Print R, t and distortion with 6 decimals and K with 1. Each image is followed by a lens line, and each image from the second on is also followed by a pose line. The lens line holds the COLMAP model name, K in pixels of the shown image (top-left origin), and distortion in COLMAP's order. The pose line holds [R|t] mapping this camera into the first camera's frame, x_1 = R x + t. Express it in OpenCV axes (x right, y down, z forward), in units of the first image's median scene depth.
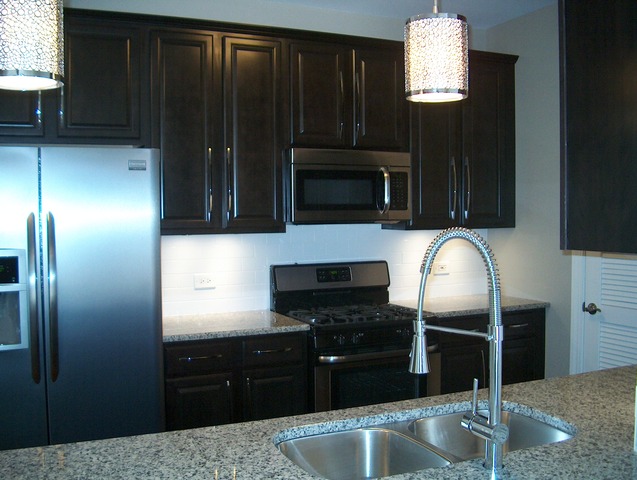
lens RADIAL K [[710.2, 0, 318.5], [0, 710.2, 240.0], [0, 0, 1]] dist [-0.107733, 0.003633]
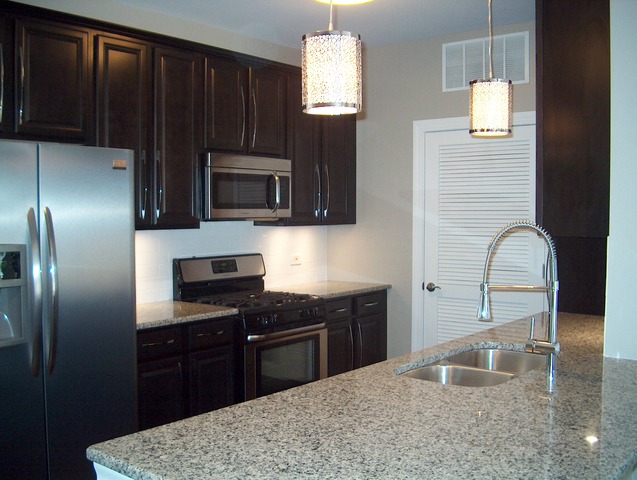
lens RADIAL K [[727.7, 0, 318.5], [0, 727.7, 240.0], [0, 0, 1]] dist [0.008629, 0.006573]
pose [[0.890178, -0.010223, 0.455499, -0.379244], [0.009638, 0.999947, 0.003606, 0.004934], [-0.455512, 0.001181, 0.890229, -0.089431]]
